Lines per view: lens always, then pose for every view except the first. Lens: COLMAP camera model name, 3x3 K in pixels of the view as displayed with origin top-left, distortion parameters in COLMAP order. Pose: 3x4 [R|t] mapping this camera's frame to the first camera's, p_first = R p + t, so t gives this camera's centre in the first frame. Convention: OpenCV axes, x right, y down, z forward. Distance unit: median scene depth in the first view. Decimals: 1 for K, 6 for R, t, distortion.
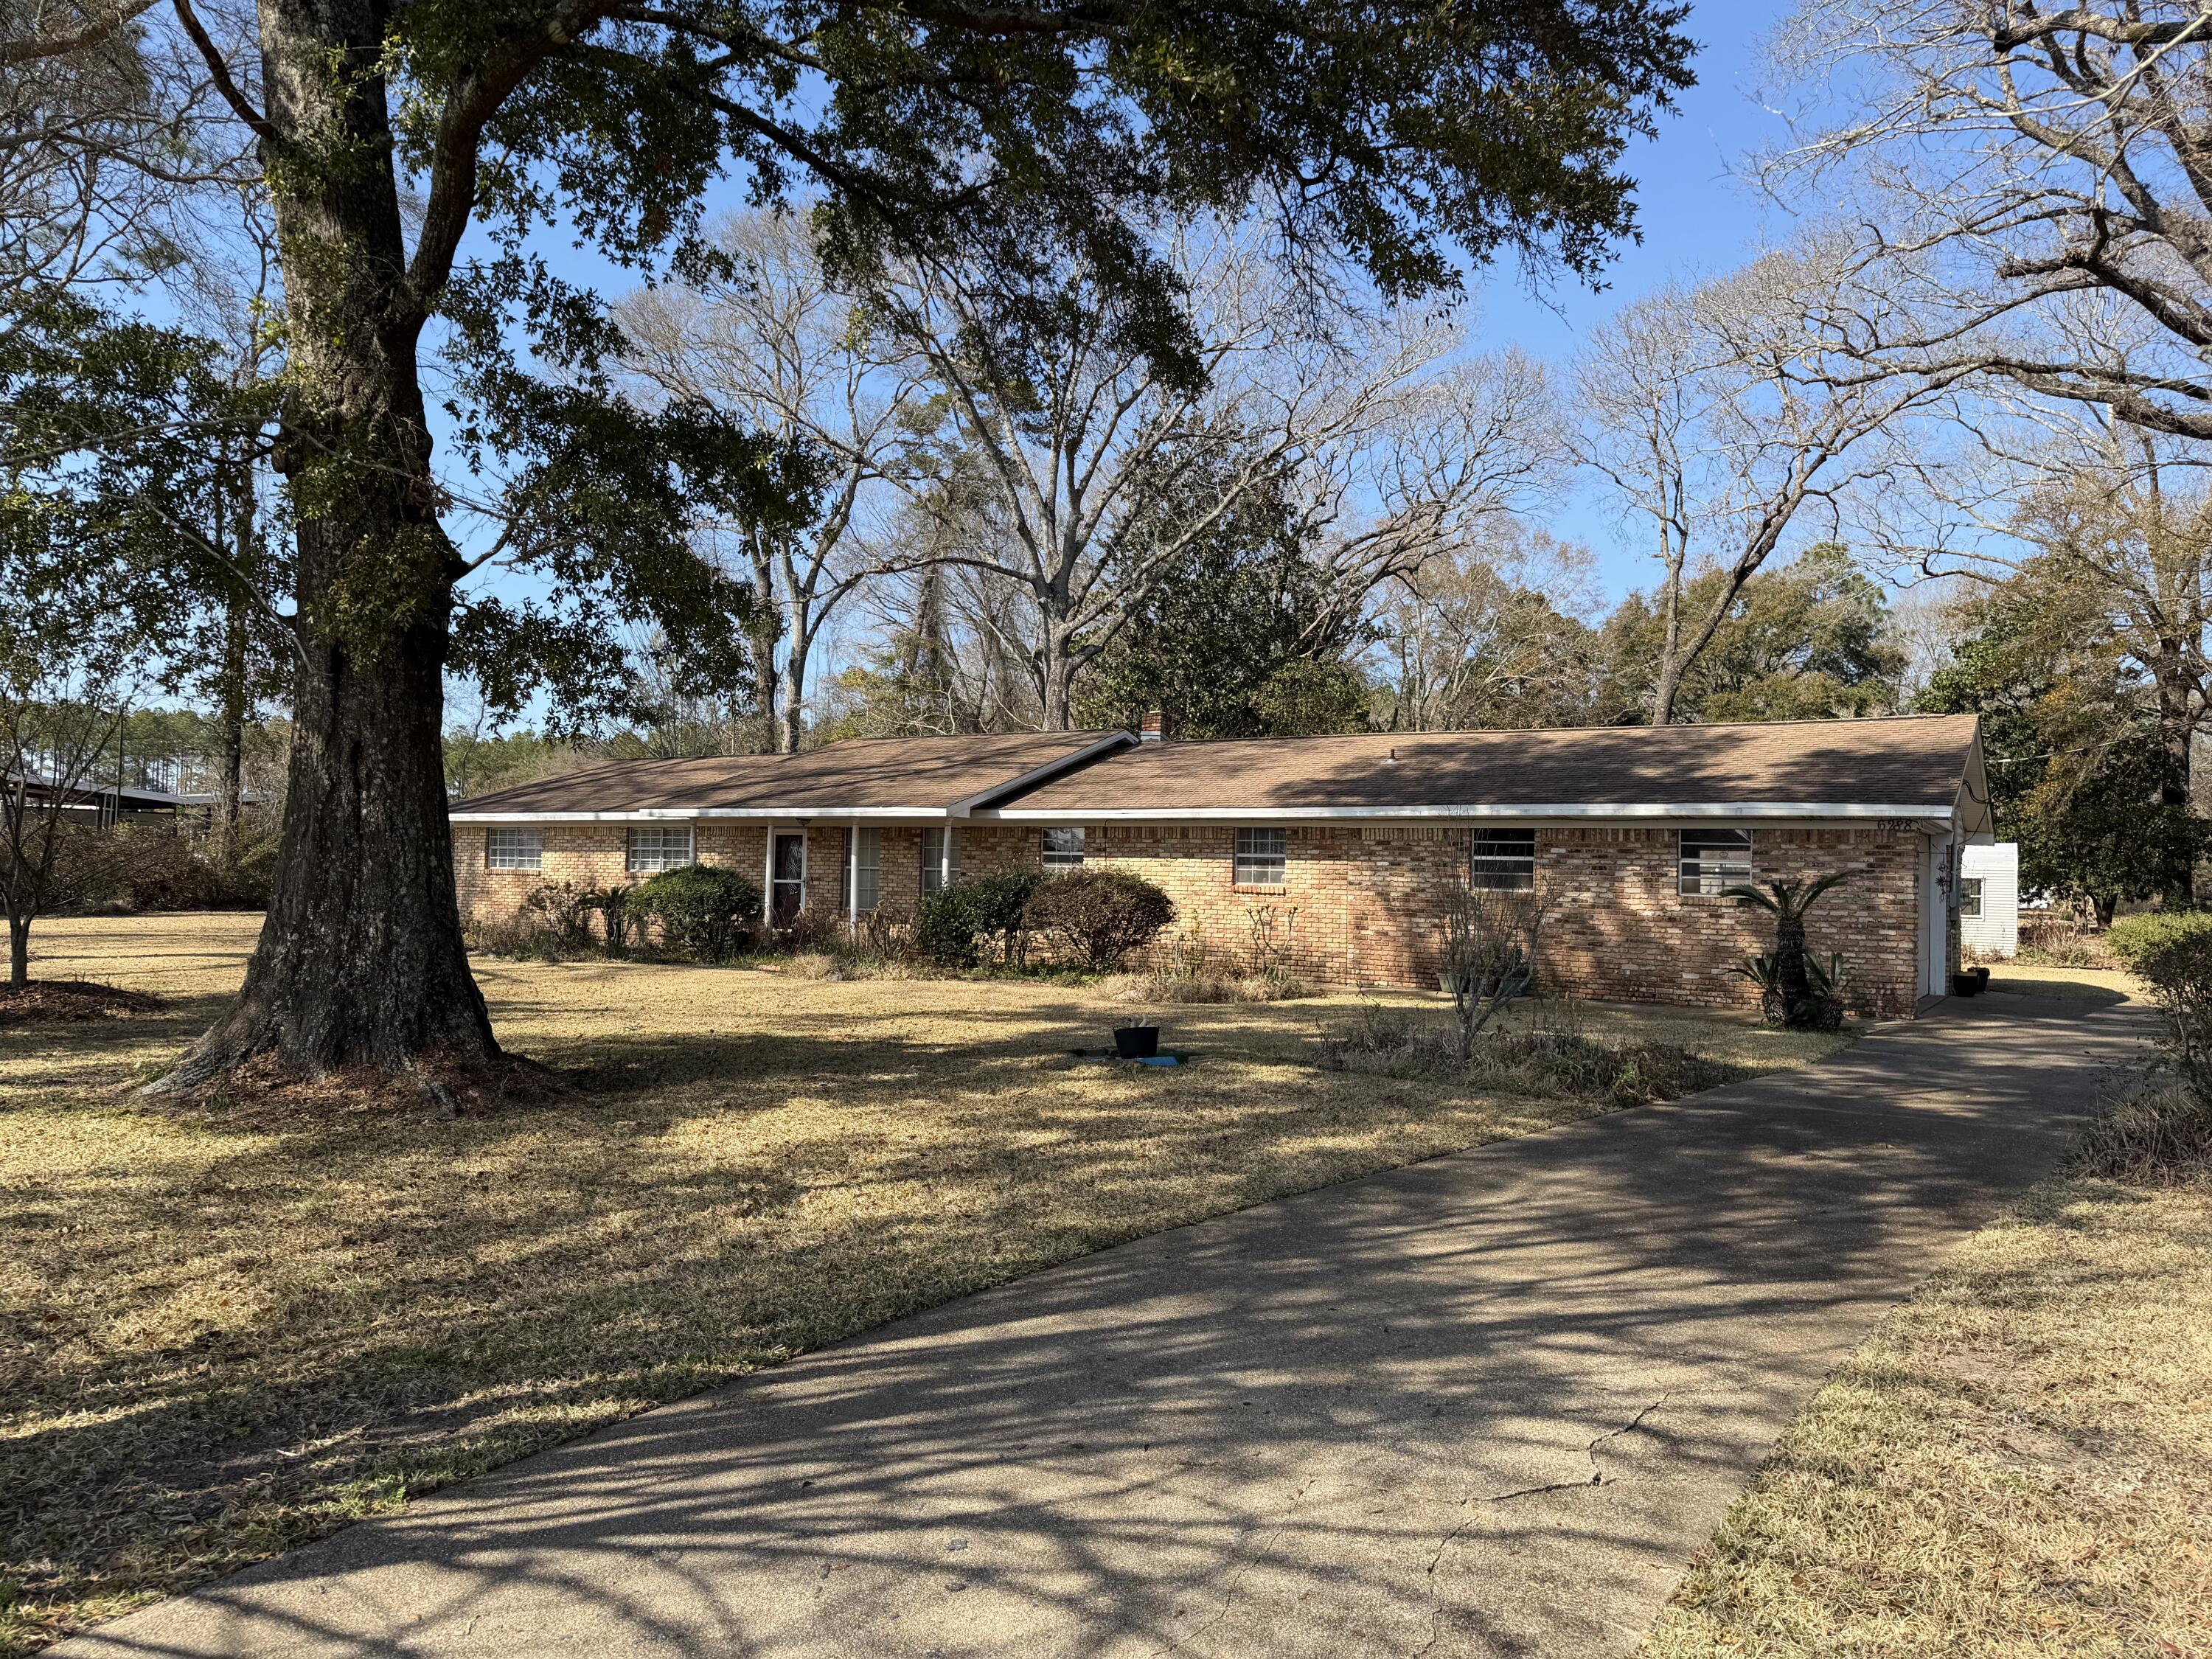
lens RADIAL K [[1574.2, 0, 1109.2], [0, 1574.2, 880.2], [0, 0, 1]] dist [-0.001428, -0.001581]
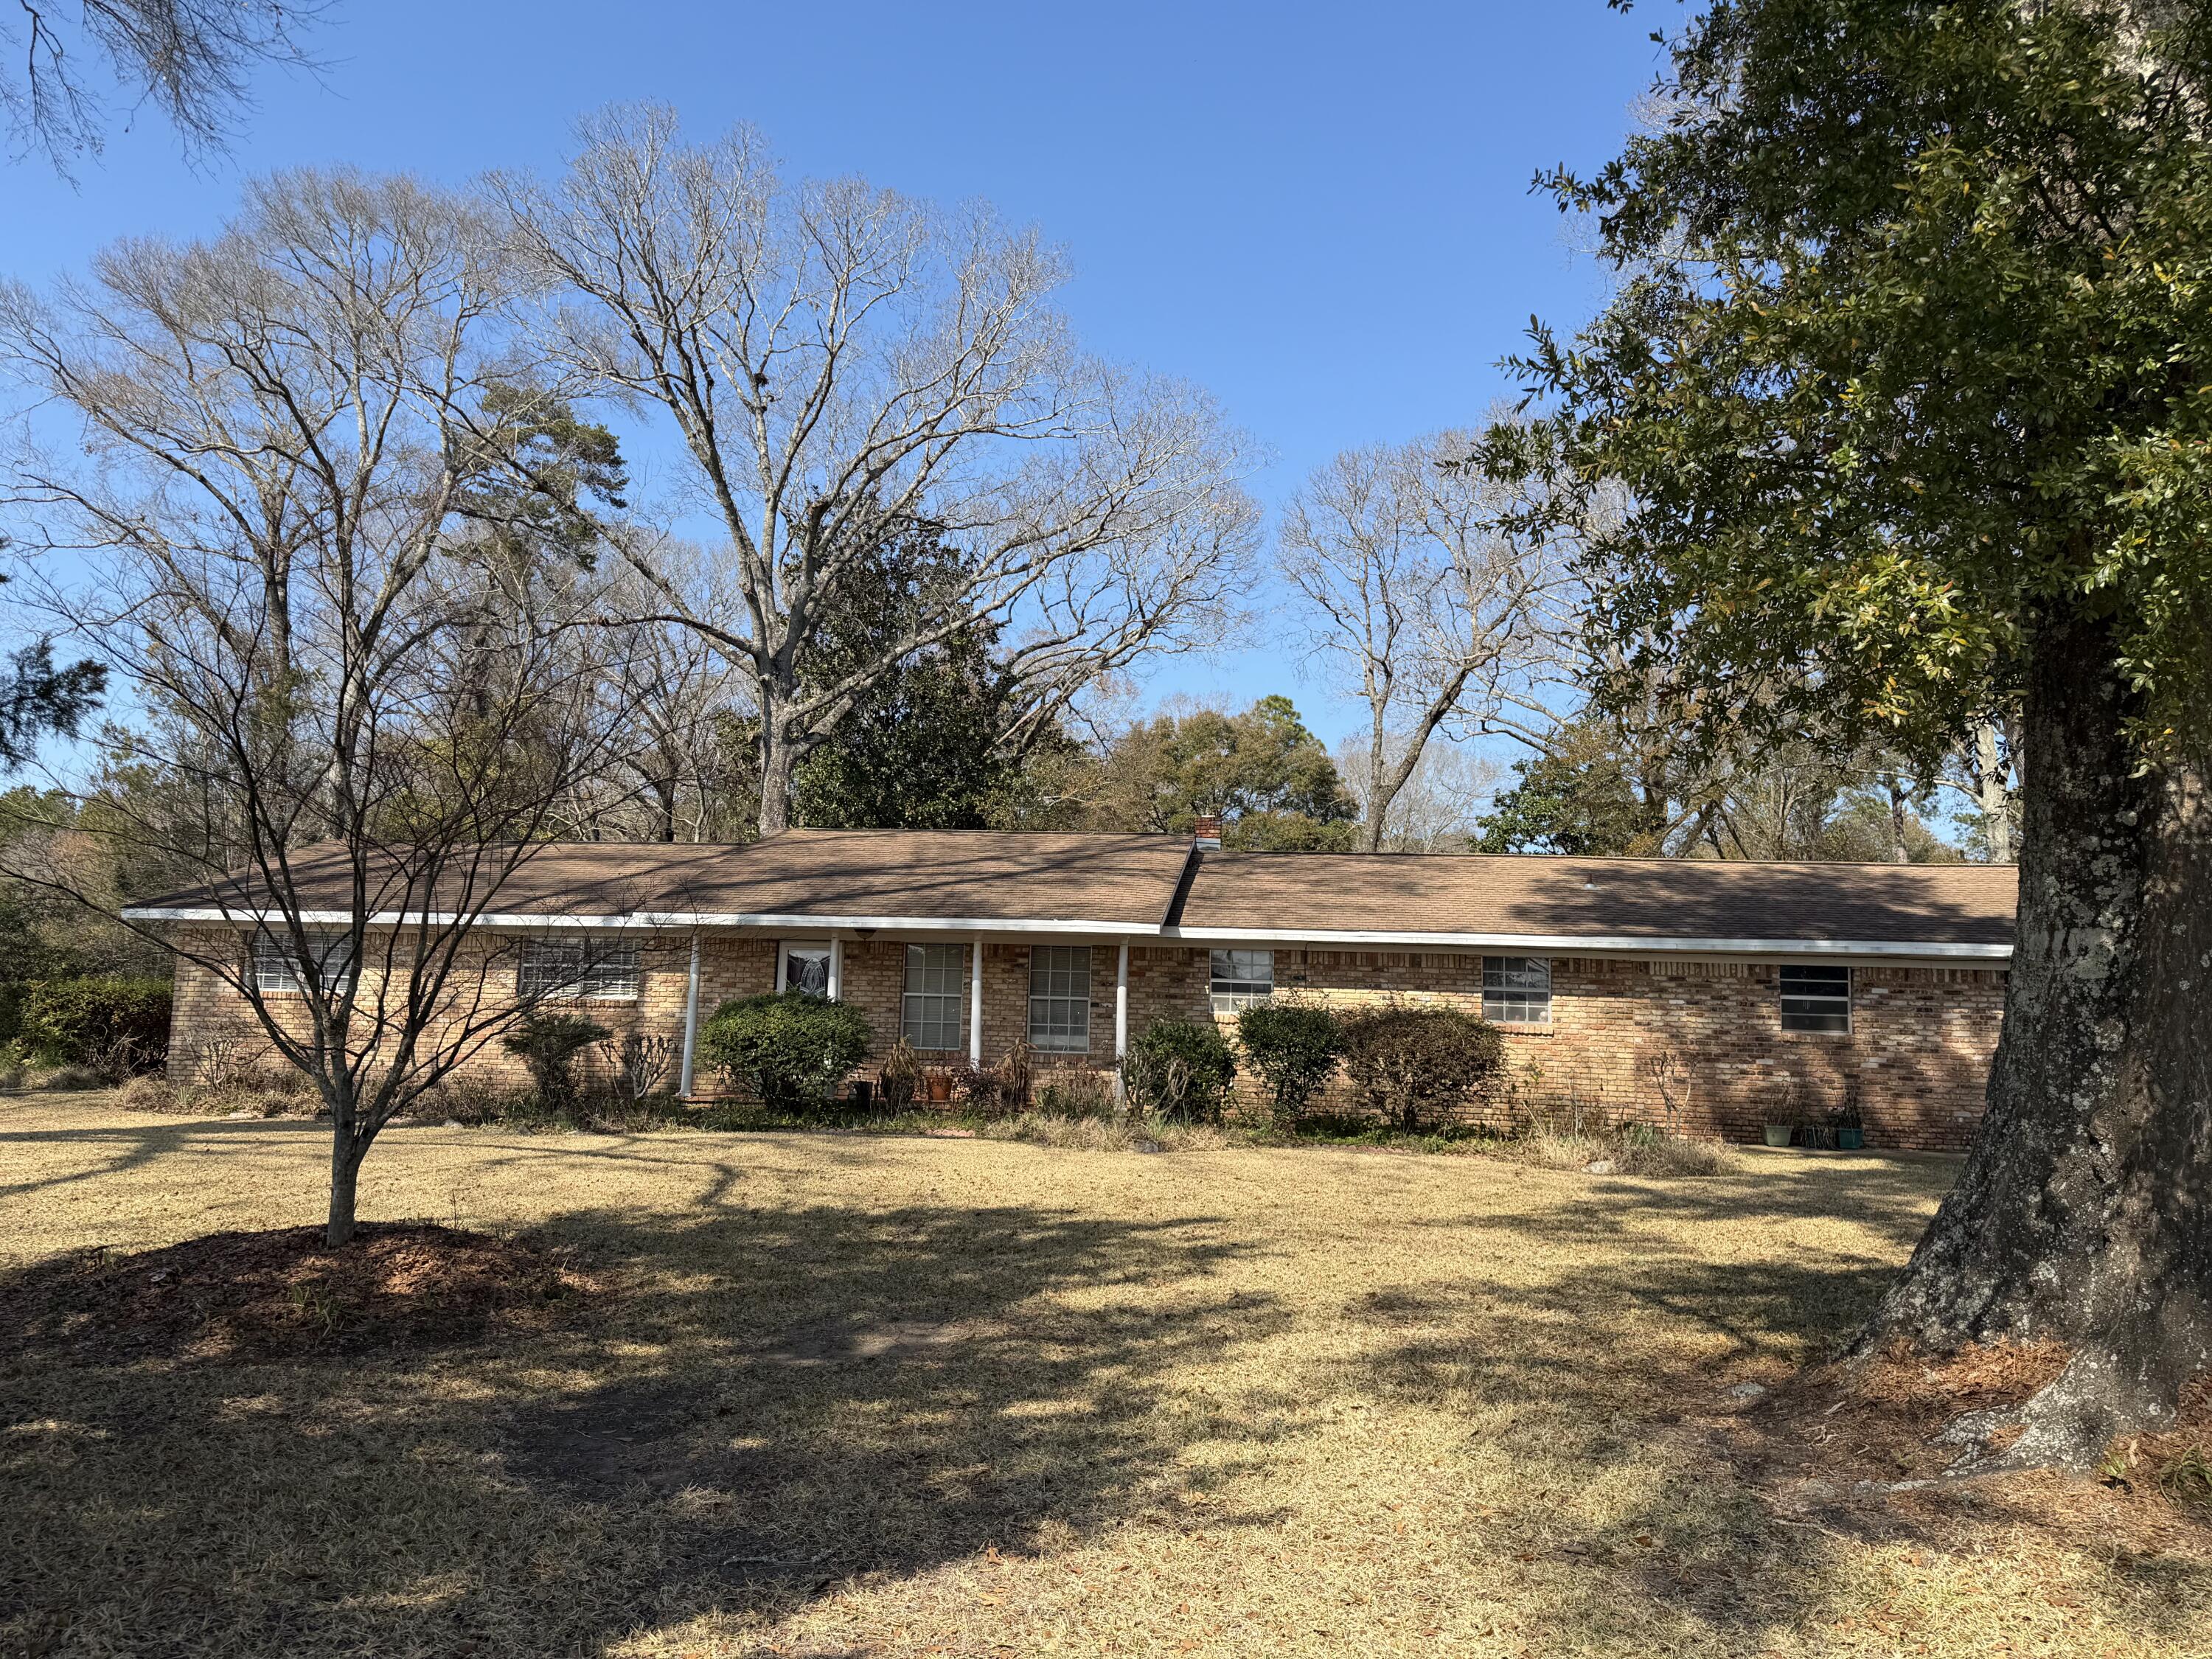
lens RADIAL K [[1547.7, 0, 1086.8], [0, 1547.7, 823.1], [0, 0, 1]] dist [0.126388, -0.180813]
pose [[0.886191, 0.056178, 0.459902, -0.526779], [-0.005623, 0.993853, -0.110566, -0.010364], [-0.463286, 0.095397, 0.881059, 0.341377]]
